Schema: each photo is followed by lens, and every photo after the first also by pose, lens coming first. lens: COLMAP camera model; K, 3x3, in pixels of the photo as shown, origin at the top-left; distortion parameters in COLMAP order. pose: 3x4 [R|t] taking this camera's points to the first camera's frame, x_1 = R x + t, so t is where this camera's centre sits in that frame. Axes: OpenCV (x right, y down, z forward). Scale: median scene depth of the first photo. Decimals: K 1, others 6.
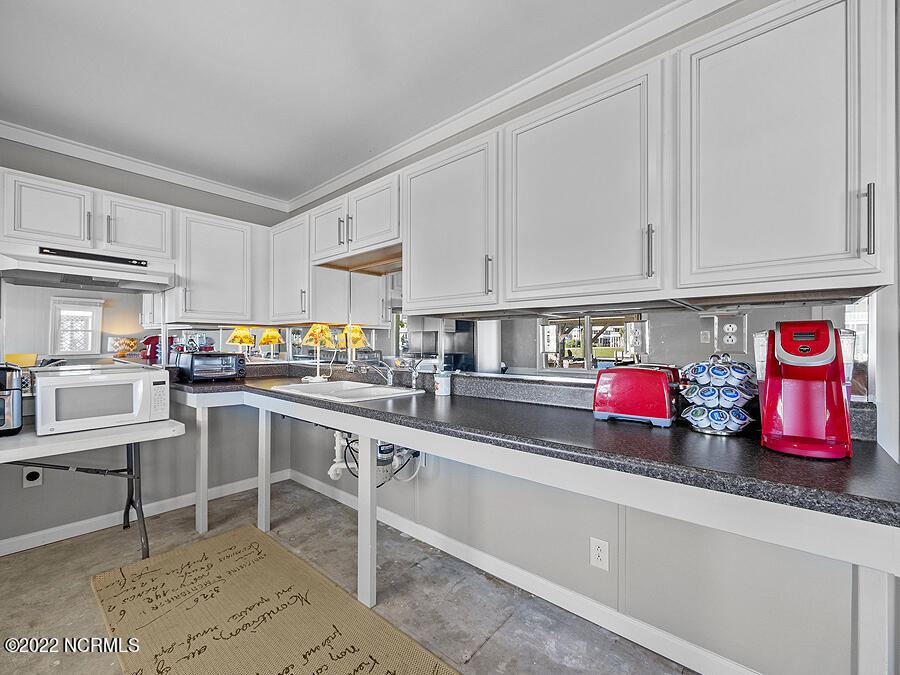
lens RADIAL K [[380.7, 0, 449.4], [0, 380.7, 344.3], [0, 0, 1]] dist [-0.004697, -0.000394]
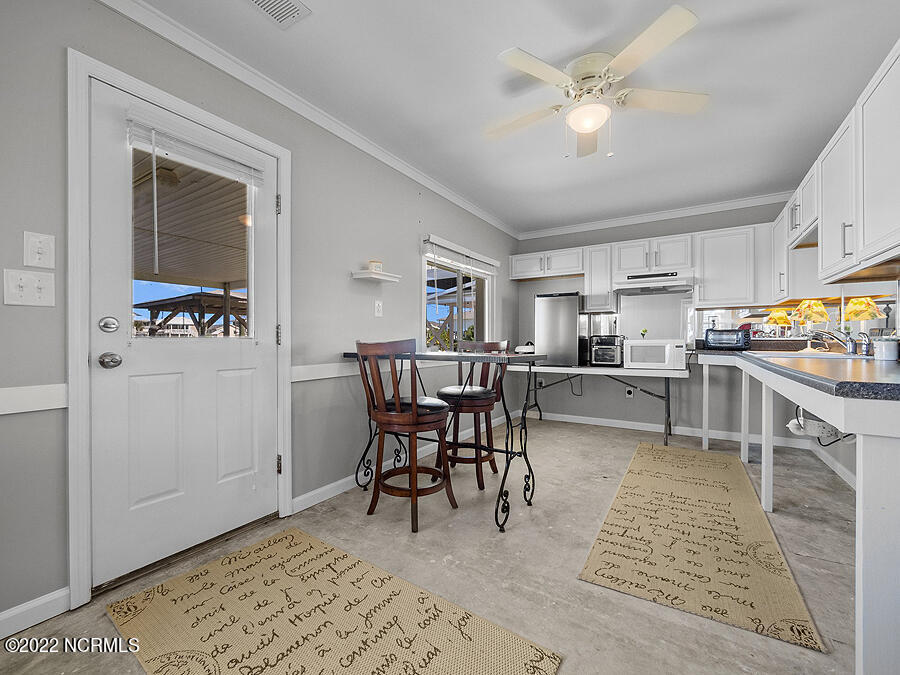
lens RADIAL K [[380.7, 0, 451.0], [0, 380.7, 339.3], [0, 0, 1]] dist [-0.004697, -0.000394]
pose [[0.148055, -0.002381, -0.988976, 0.667039], [-0.001198, 0.999996, -0.002586, 0.072966], [0.988978, 0.001568, 0.148052, -0.197359]]
